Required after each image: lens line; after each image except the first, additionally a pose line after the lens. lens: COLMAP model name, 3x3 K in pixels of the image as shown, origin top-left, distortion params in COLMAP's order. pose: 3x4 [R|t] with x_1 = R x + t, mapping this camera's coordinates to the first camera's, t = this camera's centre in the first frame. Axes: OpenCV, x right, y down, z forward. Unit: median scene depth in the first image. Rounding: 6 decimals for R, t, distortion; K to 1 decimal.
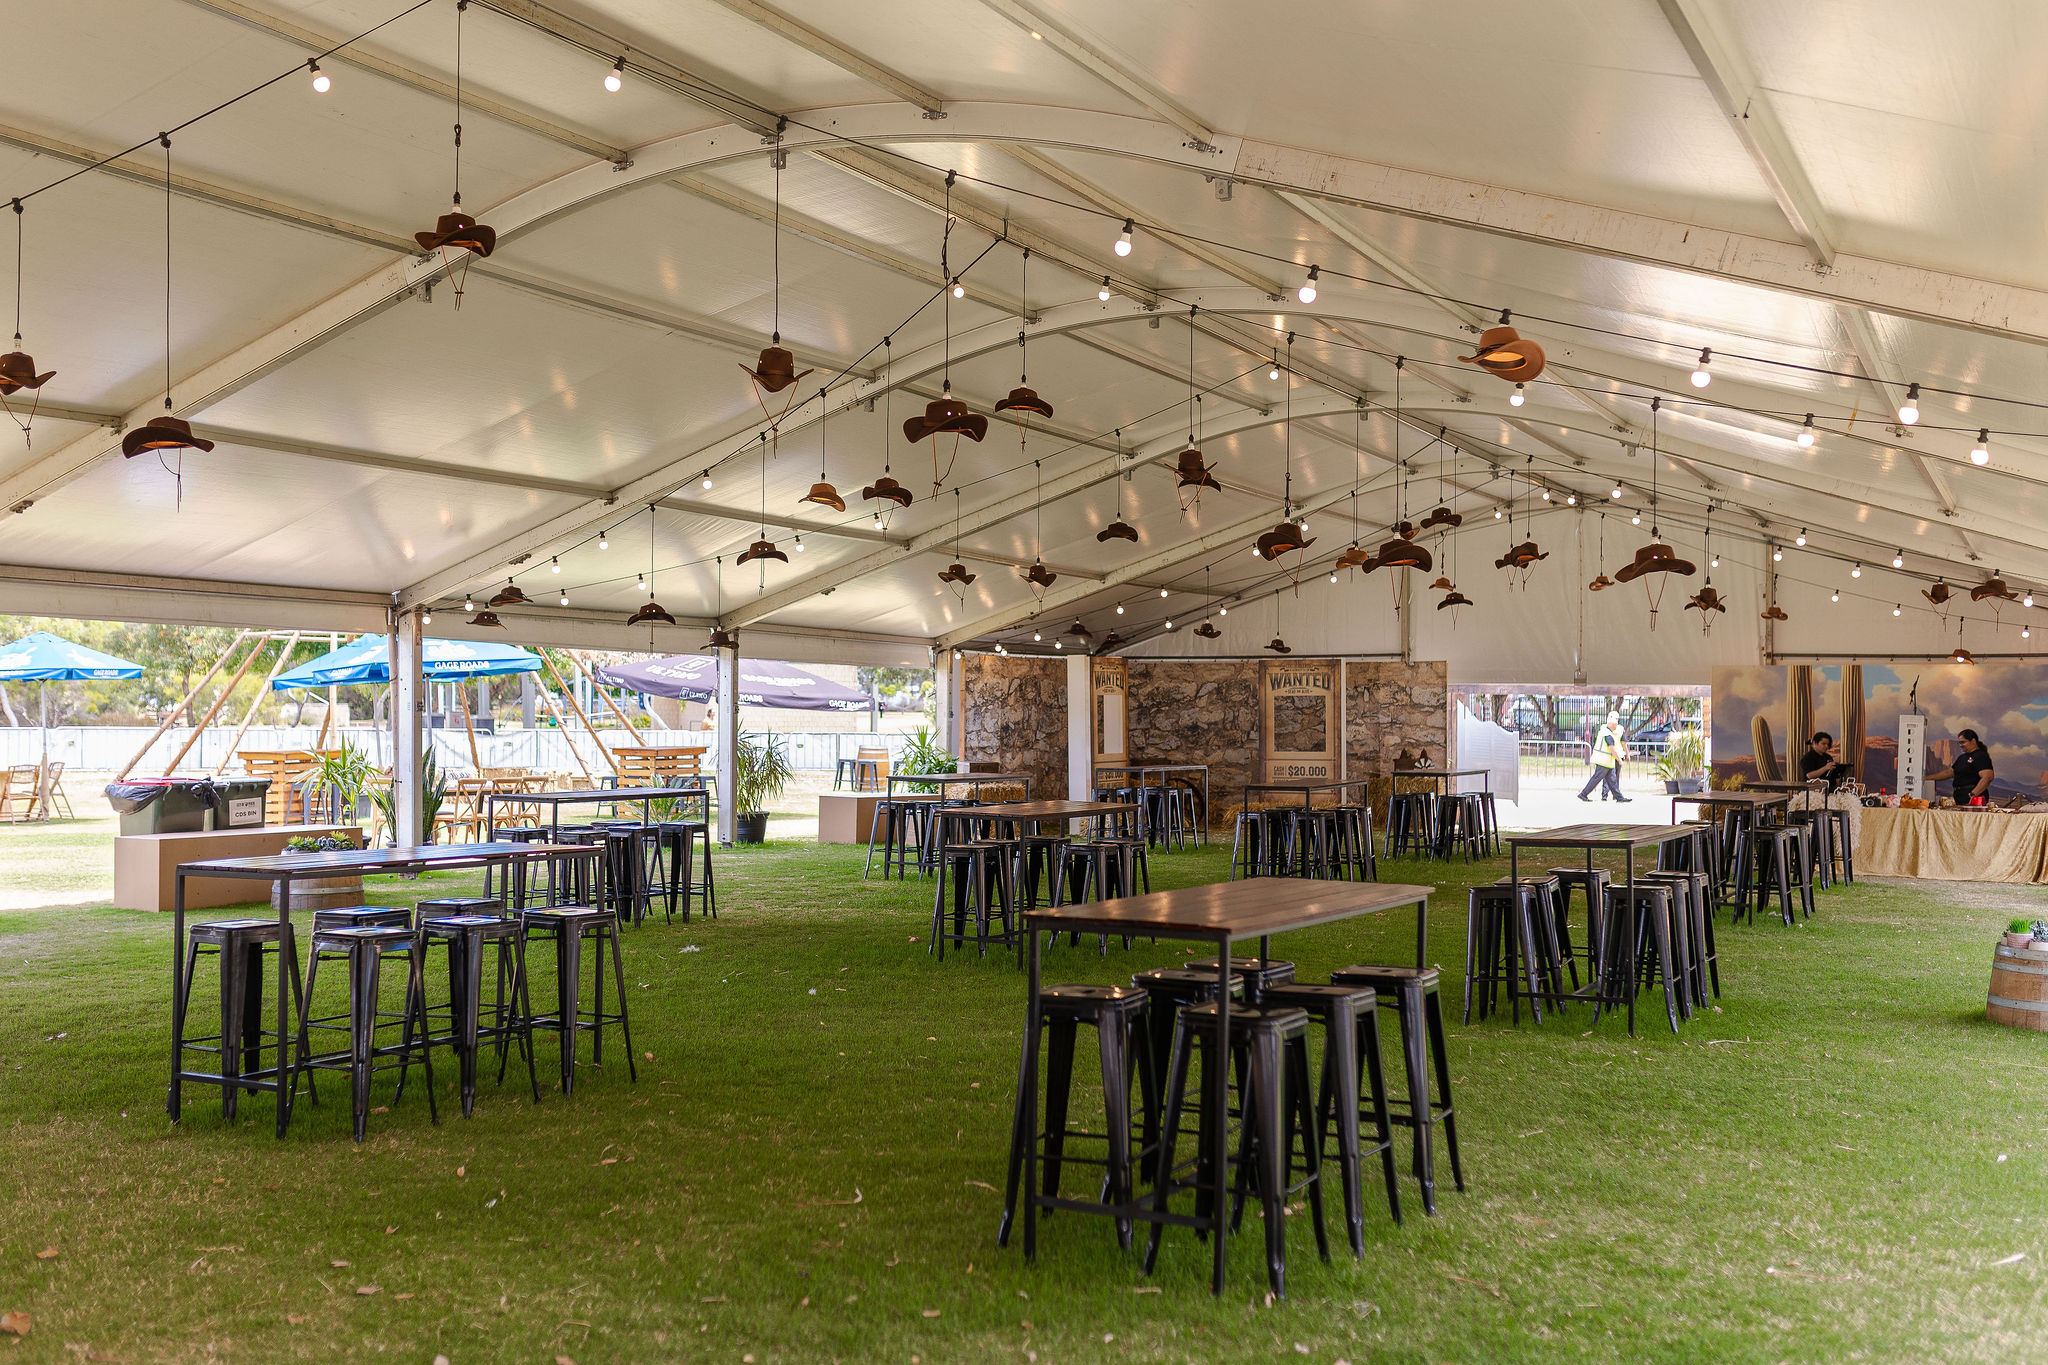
lens RADIAL K [[1953.9, 0, 1021.0], [0, 1953.9, 684.5], [0, 0, 1]] dist [0.004563, 0.000000]
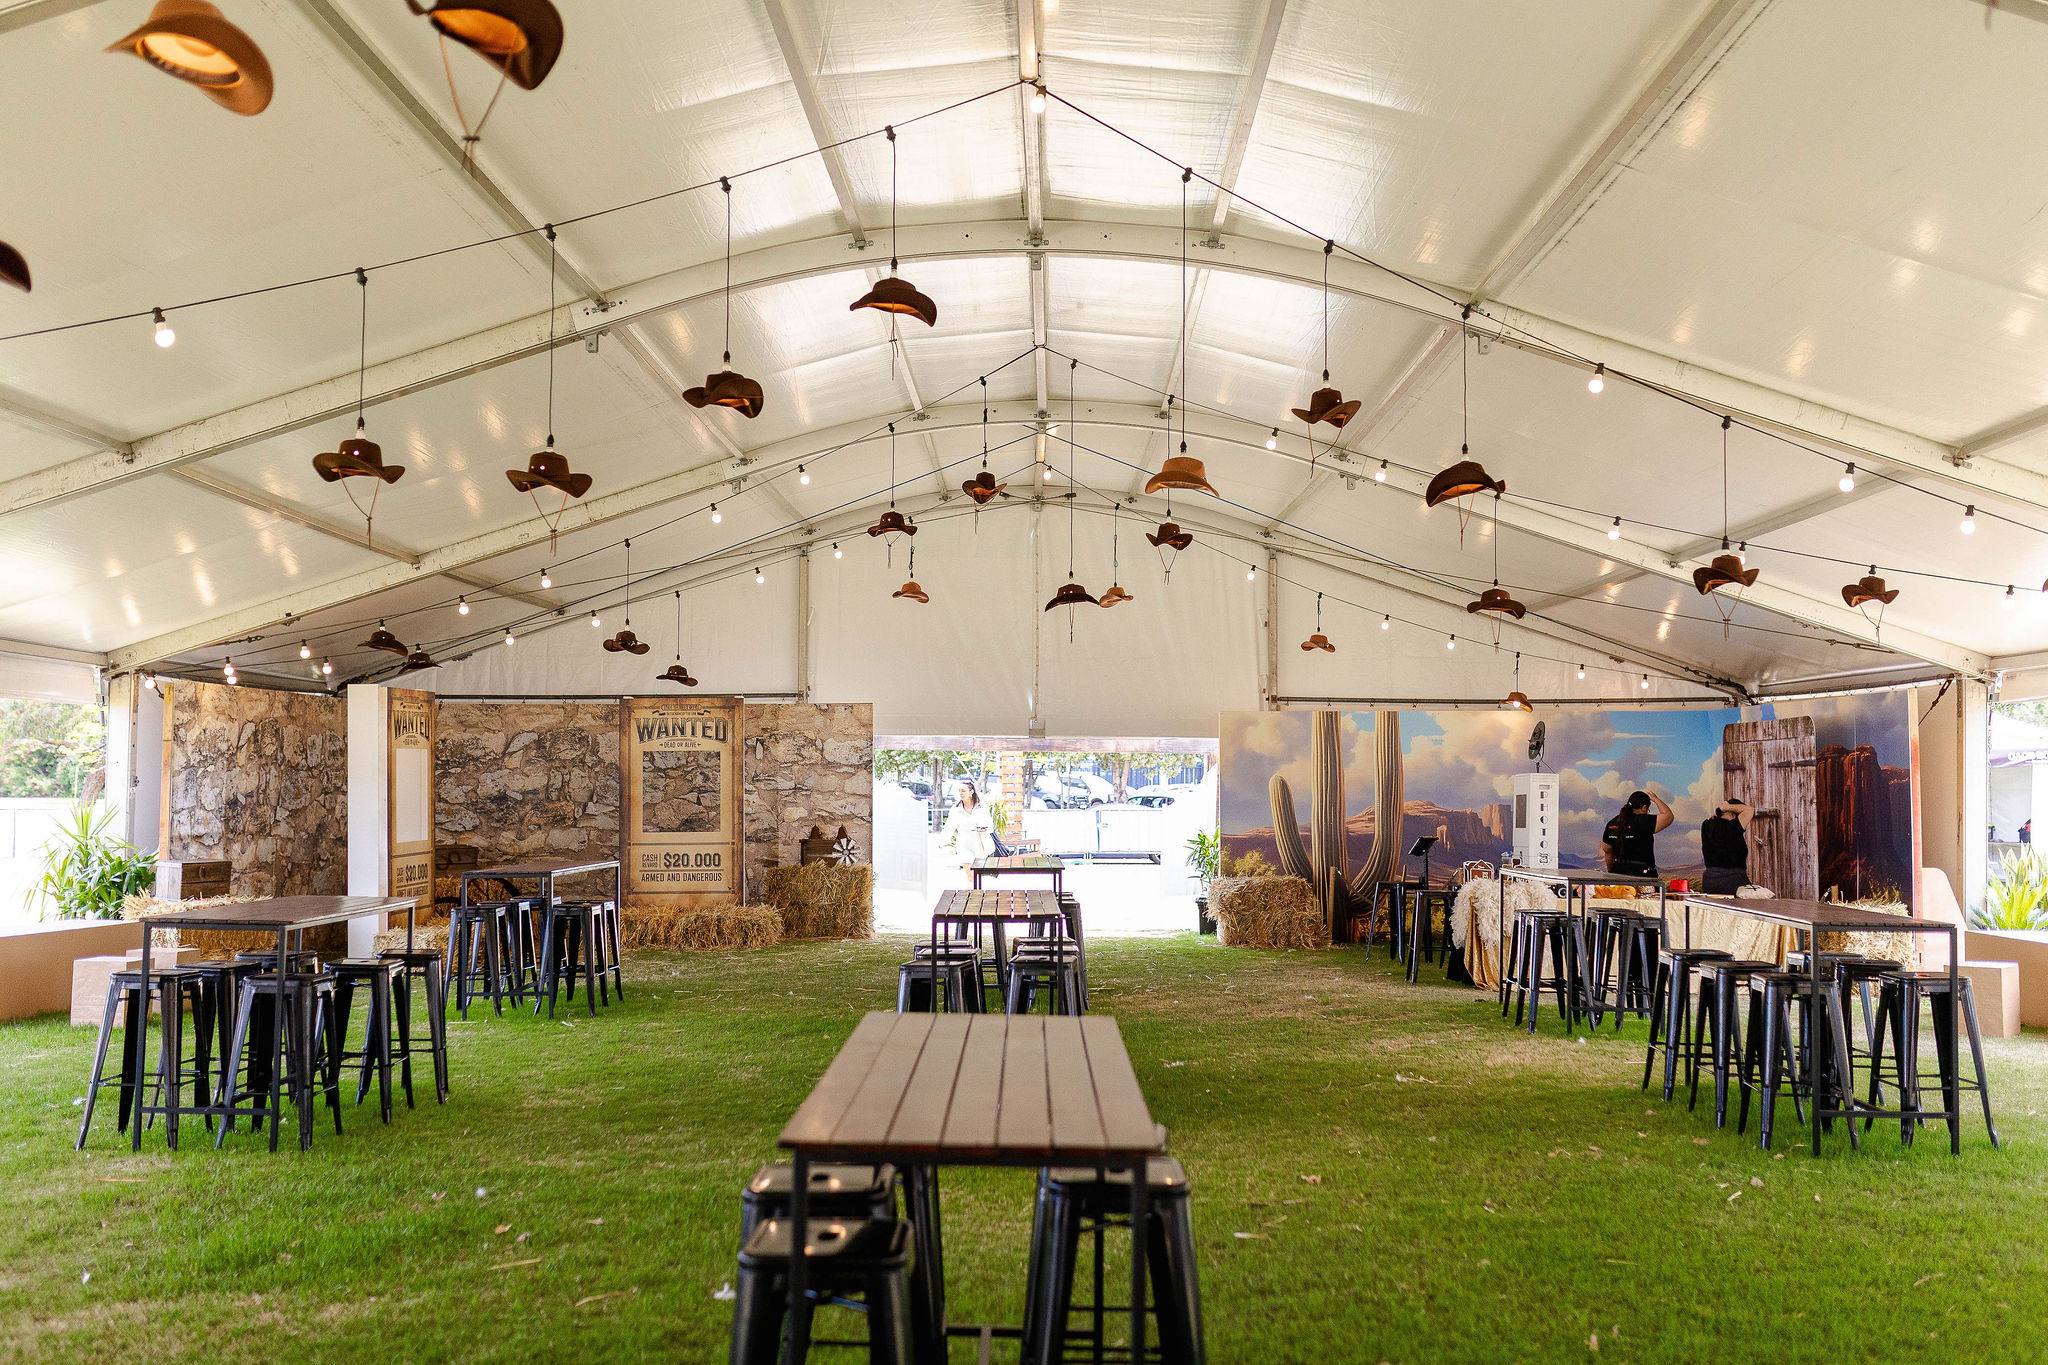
lens RADIAL K [[1953.9, 0, 1028.4], [0, 1953.9, 682.9], [0, 0, 1]] dist [0.004563, 0.000000]
pose [[0.893159, 0.015773, 0.449464, -0.060382], [-0.000369, 0.999410, -0.034339, 0.005618], [-0.449741, 0.030505, 0.892638, 0.338975]]
